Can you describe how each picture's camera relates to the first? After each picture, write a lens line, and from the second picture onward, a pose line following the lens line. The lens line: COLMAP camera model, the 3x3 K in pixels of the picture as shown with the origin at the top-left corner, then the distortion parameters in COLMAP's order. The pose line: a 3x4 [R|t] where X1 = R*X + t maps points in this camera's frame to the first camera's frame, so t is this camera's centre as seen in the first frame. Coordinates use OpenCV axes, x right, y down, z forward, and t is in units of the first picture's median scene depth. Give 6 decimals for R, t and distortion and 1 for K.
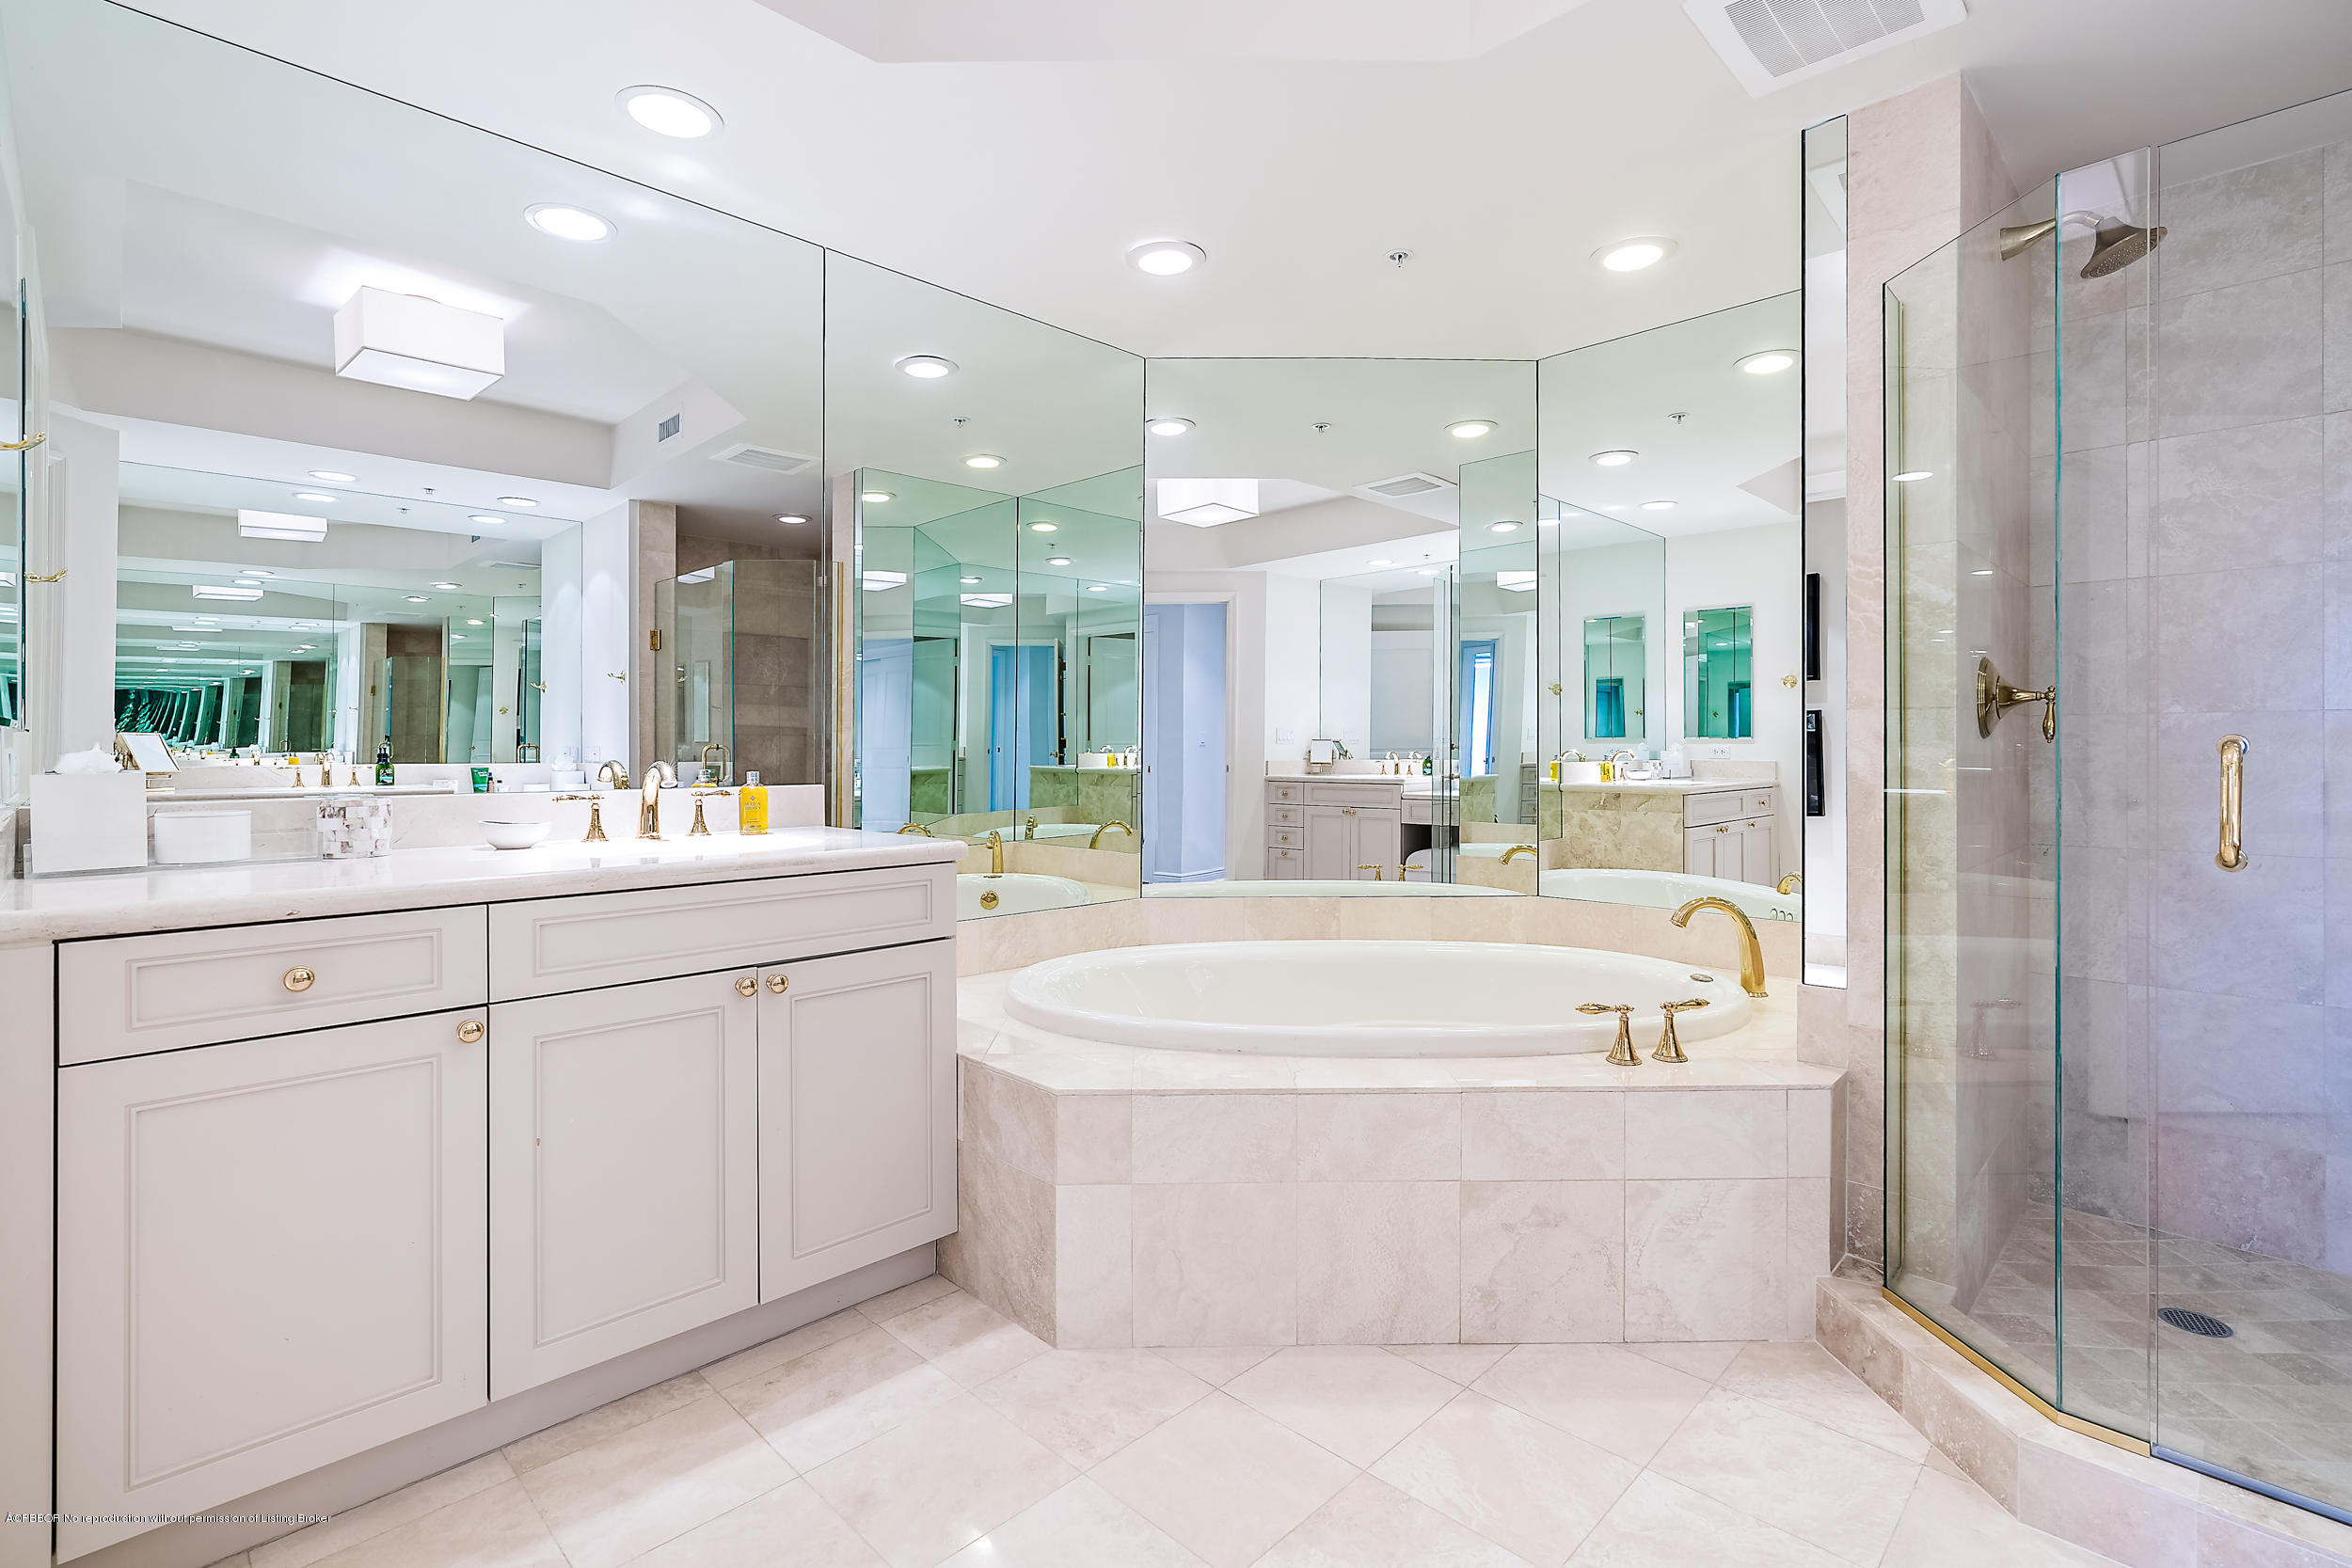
lens RADIAL K [[1077.4, 0, 1174.5], [0, 1077.4, 774.5], [0, 0, 1]] dist [-0.002551, 0.000692]
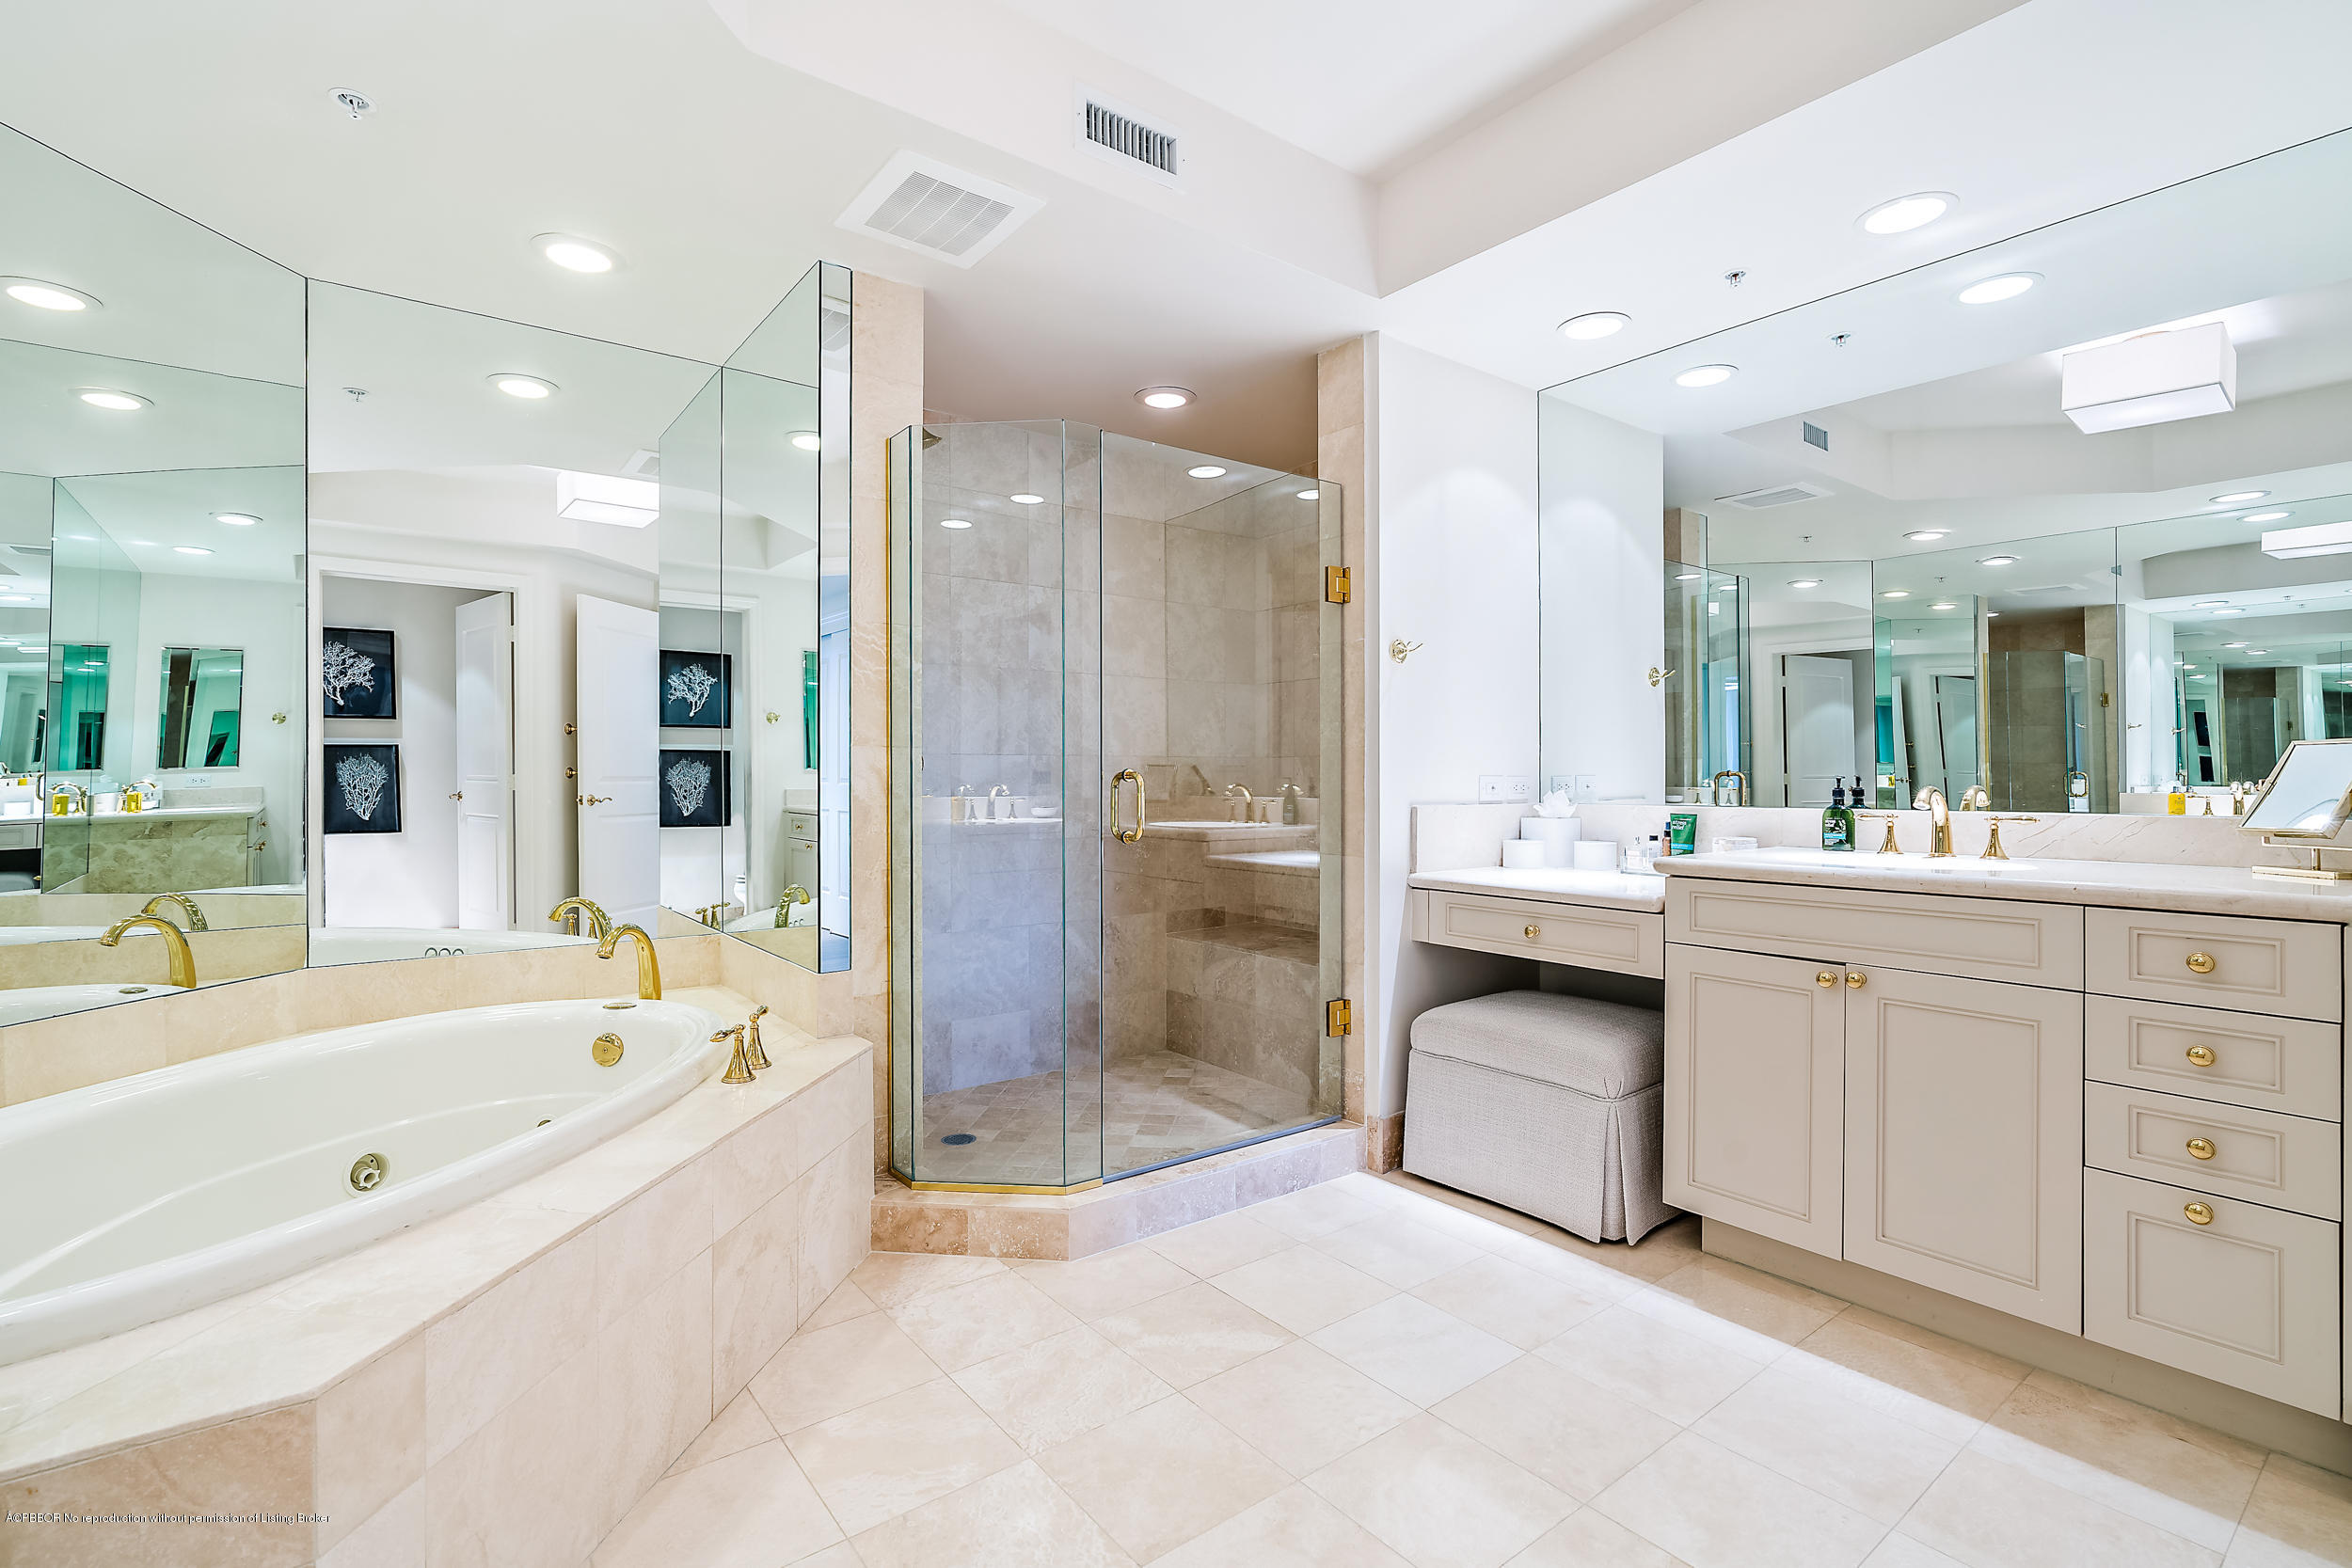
lens RADIAL K [[1077.4, 0, 1174.5], [0, 1077.4, 774.5], [0, 0, 1]] dist [-0.002551, 0.000692]
pose [[0.124867, 0.005604, 0.992158, -0.633179], [0.013392, 0.999883, -0.007333, -0.018014], [-0.992083, 0.014202, 0.124778, 0.498537]]
